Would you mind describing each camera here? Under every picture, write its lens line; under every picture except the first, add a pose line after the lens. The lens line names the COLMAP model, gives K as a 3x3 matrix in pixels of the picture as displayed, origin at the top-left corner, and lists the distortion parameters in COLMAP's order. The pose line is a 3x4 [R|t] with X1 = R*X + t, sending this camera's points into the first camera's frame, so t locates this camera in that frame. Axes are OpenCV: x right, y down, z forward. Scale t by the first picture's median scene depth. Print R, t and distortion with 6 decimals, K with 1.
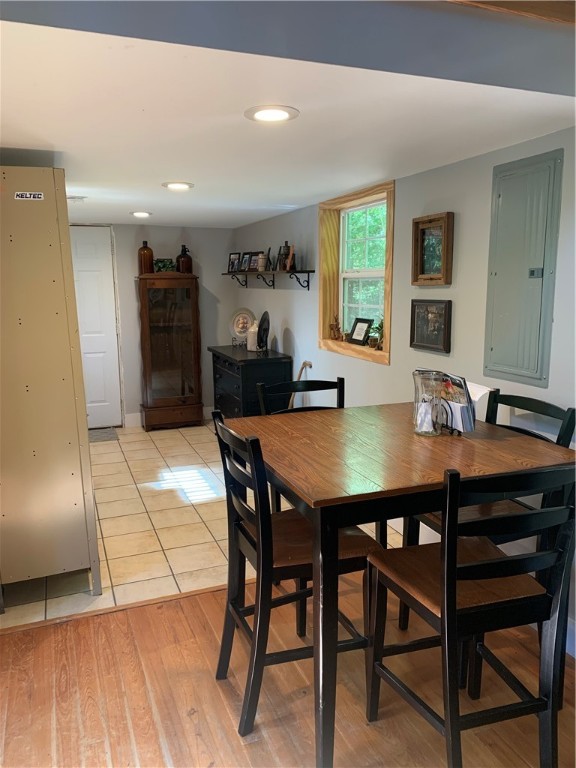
lens RADIAL K [[593.2, 0, 287.4], [0, 593.2, 385.0], [0, 0, 1]] dist [0.015636, -0.019903]
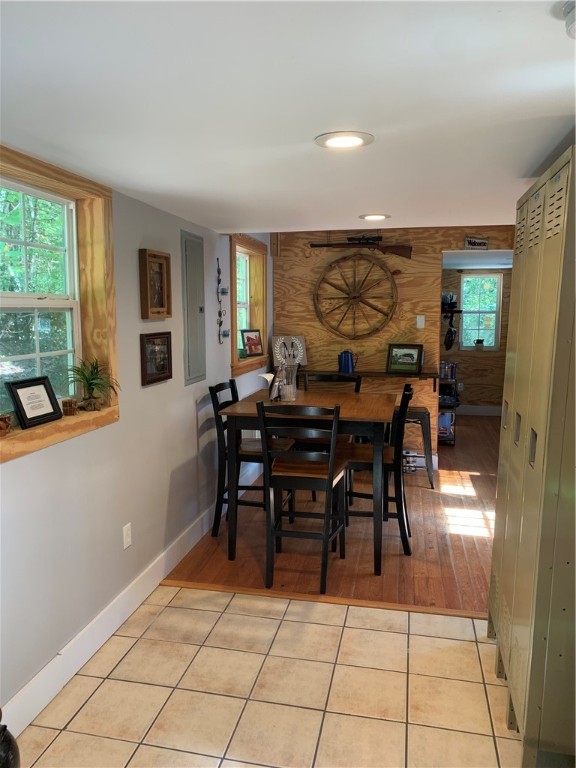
lens RADIAL K [[593.2, 0, 288.0], [0, 593.2, 385.0], [0, 0, 1]] dist [0.015636, -0.019903]
pose [[-0.834522, -0.058084, 0.547905, -0.511498], [0.101138, 0.961381, 0.255963, -0.294783], [-0.541613, 0.269020, -0.796419, 1.713195]]
